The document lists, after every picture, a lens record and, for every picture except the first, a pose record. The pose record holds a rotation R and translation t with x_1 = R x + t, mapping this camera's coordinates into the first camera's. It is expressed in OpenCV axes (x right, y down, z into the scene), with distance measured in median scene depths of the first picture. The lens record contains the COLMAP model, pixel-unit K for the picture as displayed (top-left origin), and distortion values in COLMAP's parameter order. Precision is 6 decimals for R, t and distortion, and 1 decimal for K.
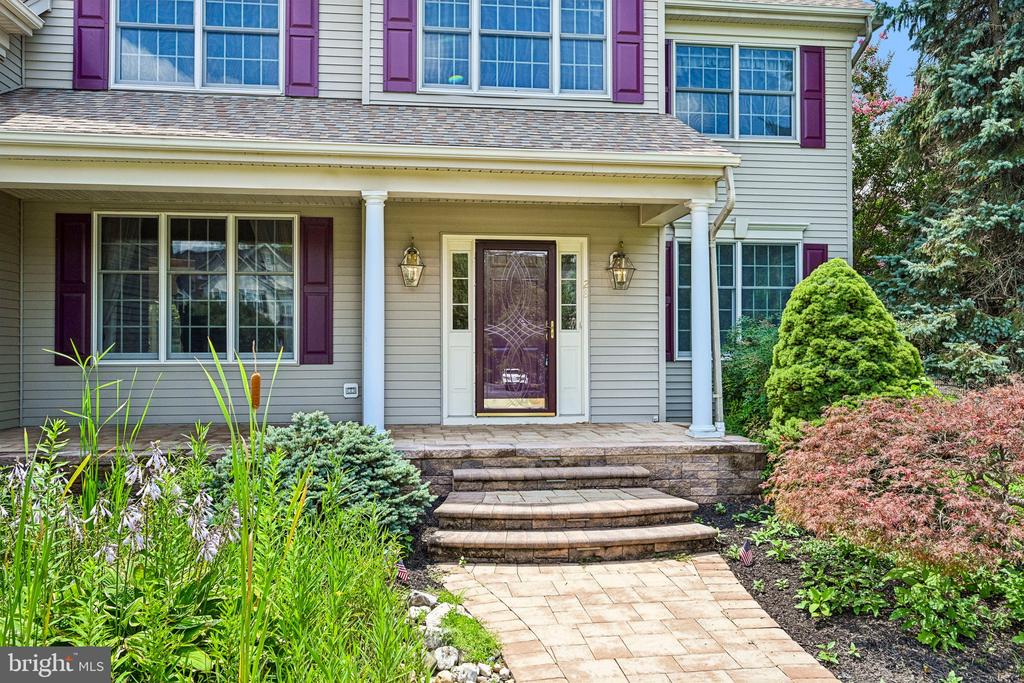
lens RADIAL K [[792.7, 0, 512.1], [0, 792.7, 342.0], [0, 0, 1]] dist [0.005113, -0.000025]
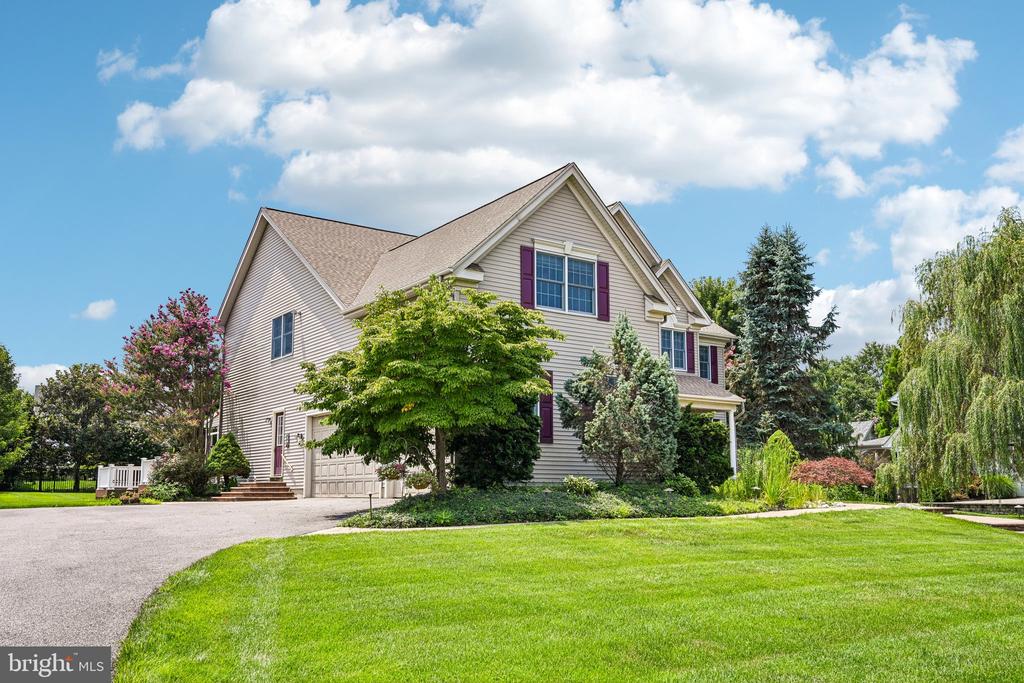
lens RADIAL K [[891.3, 0, 515.3], [0, 891.3, 349.4], [0, 0, 1]] dist [-0.008148, -0.013283]
pose [[0.883986, 0.079687, 0.460673, -2.045368], [-0.013453, 0.989294, -0.145312, 0.115122], [-0.467321, 0.122257, 0.875594, -1.691024]]
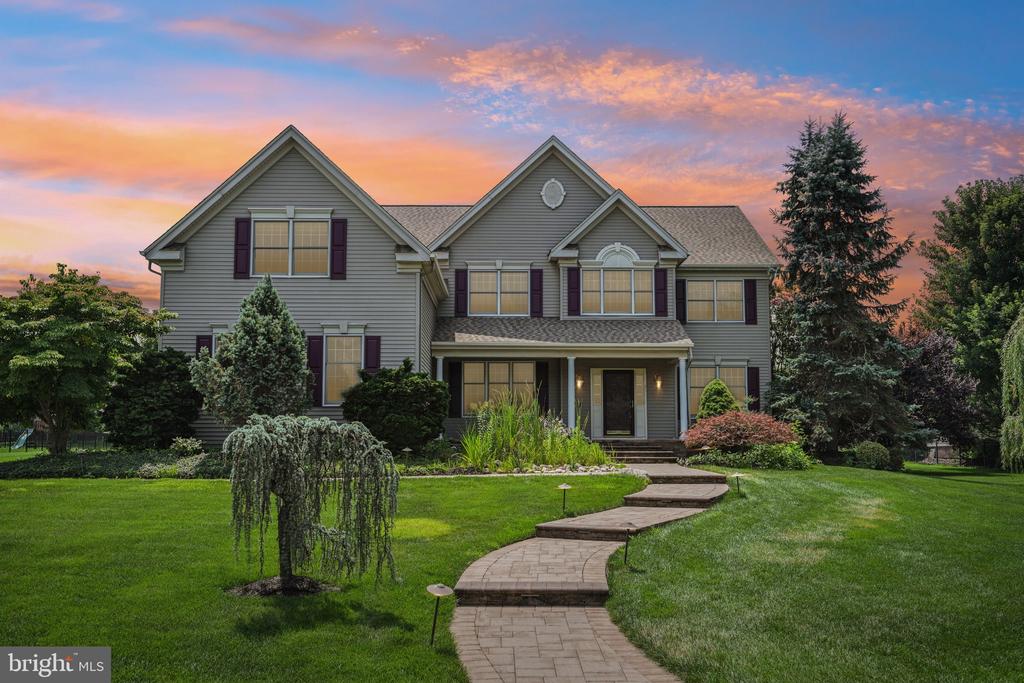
lens RADIAL K [[891.3, 0, 510.2], [0, 891.3, 346.6], [0, 0, 1]] dist [-0.008148, -0.013283]
pose [[0.993905, -0.011627, -0.109627, -0.025917], [-0.000483, 0.993954, -0.109799, 0.118220], [0.110240, 0.109183, 0.987890, -1.948562]]
